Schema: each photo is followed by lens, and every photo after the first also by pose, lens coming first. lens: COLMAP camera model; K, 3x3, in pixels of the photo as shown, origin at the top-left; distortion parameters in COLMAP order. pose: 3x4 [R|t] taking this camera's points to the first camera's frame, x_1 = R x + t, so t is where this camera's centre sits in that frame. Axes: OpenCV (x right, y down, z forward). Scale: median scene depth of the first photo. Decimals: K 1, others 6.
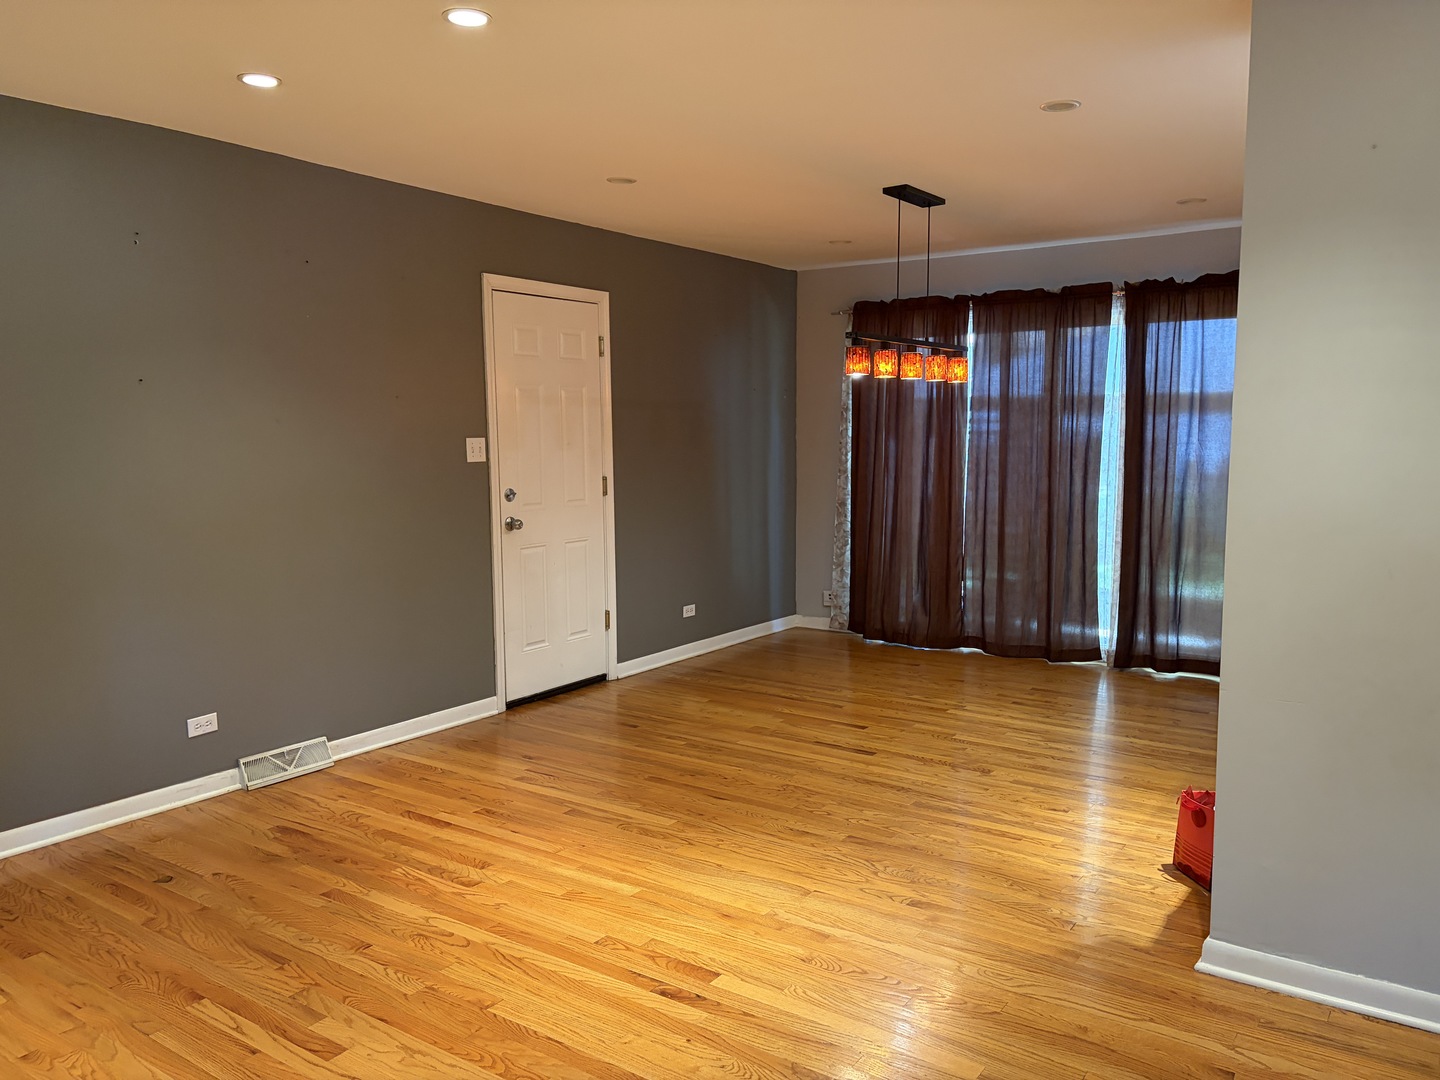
lens RADIAL K [[1099.7, 0, 720.5], [0, 1099.7, 531.9], [0, 0, 1]] dist [0.041104, -0.055942]
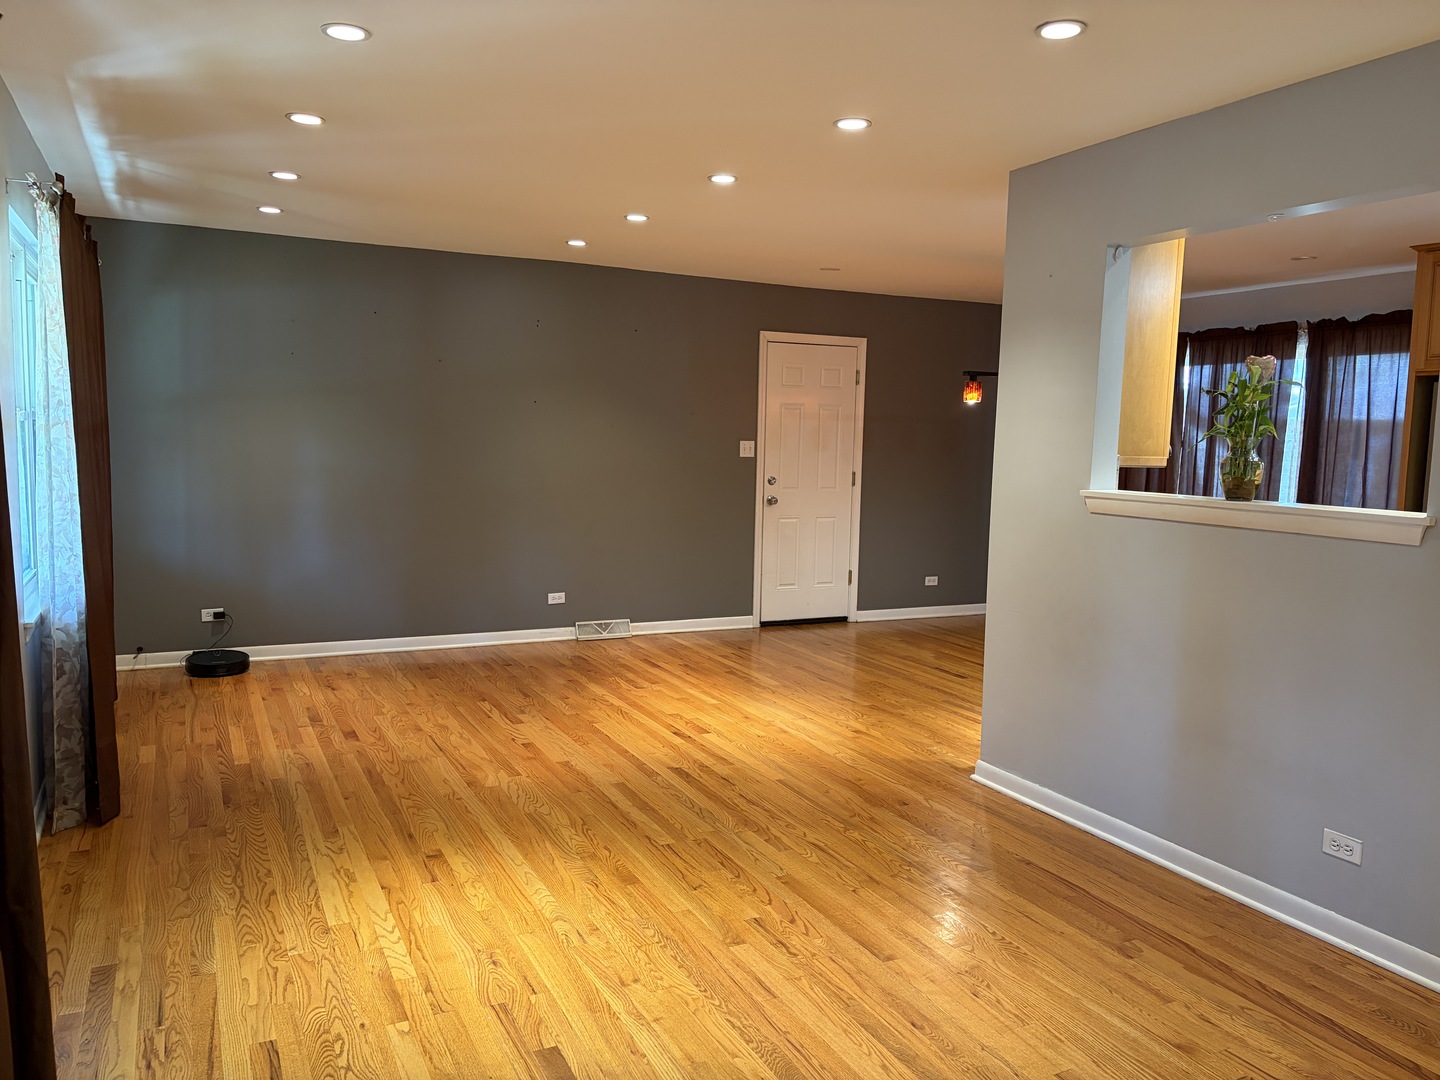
lens RADIAL K [[1106.2, 0, 725.2], [0, 1106.2, 541.7], [0, 0, 1]] dist [0.044194, -0.014717]
pose [[0.874027, 0.073521, -0.480282, 0.480219], [-0.075972, 0.997006, 0.014364, 0.031874], [0.479900, 0.023933, 0.876997, -0.327802]]
